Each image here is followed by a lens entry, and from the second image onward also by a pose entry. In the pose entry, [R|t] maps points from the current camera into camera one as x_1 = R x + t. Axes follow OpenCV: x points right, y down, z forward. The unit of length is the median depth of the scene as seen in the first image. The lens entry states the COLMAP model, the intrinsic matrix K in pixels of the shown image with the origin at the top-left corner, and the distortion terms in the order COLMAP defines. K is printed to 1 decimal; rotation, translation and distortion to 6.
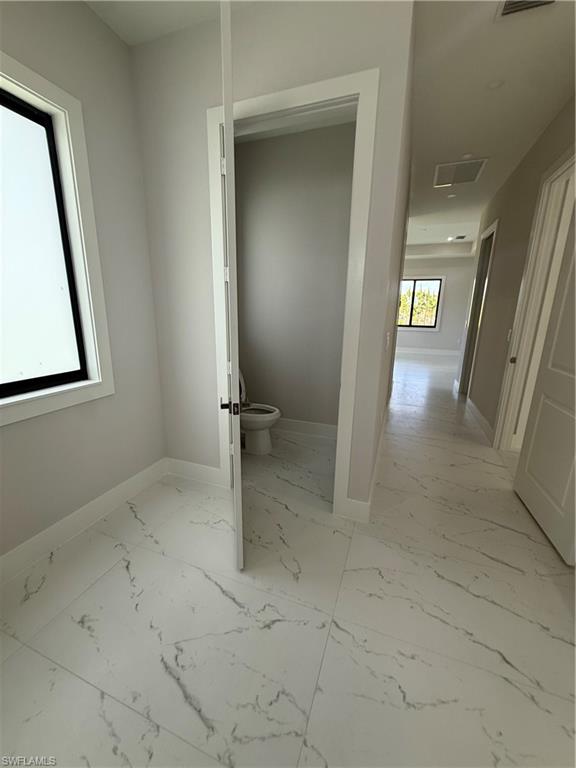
lens RADIAL K [[304.1, 0, 288.0], [0, 304.1, 384.0], [0, 0, 1]] dist [-0.002054, -0.000319]
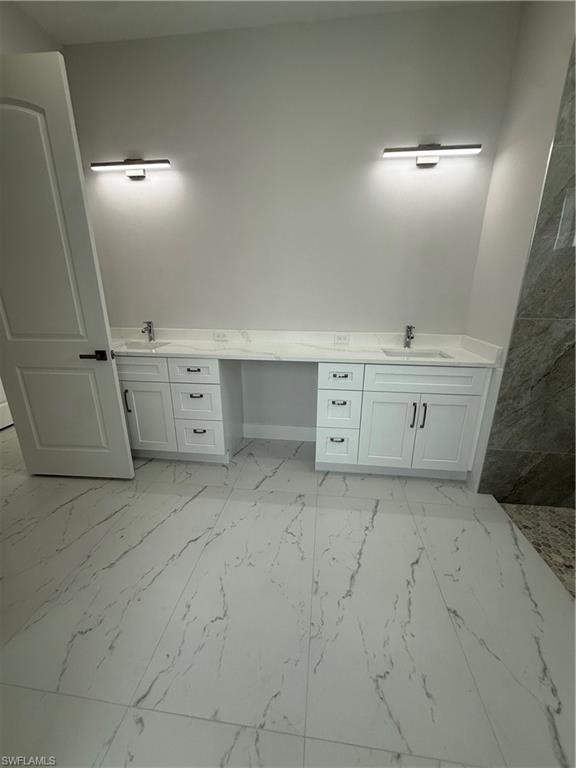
lens RADIAL K [[304.1, 0, 288.0], [0, 304.1, 384.0], [0, 0, 1]] dist [-0.002054, -0.000319]
pose [[-0.237872, -0.299794, 0.923873, -0.377476], [0.224833, 0.908346, 0.352644, -0.097601], [-0.944917, 0.291601, -0.148667, 0.528833]]
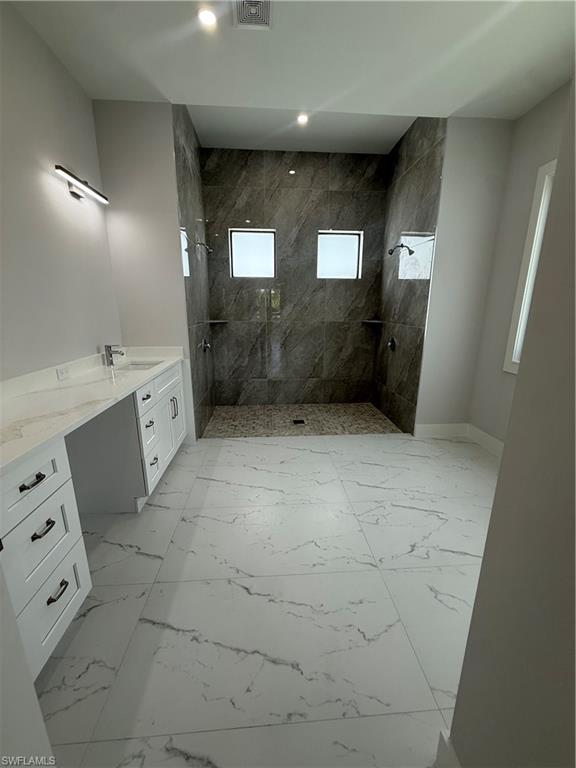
lens RADIAL K [[304.1, 0, 288.0], [0, 304.1, 384.0], [0, 0, 1]] dist [-0.002054, -0.000319]
pose [[-0.907708, 0.089692, -0.409904, 0.874210], [-0.111276, 0.890456, 0.441256, -0.338901], [0.404578, 0.446144, -0.798293, 1.468936]]
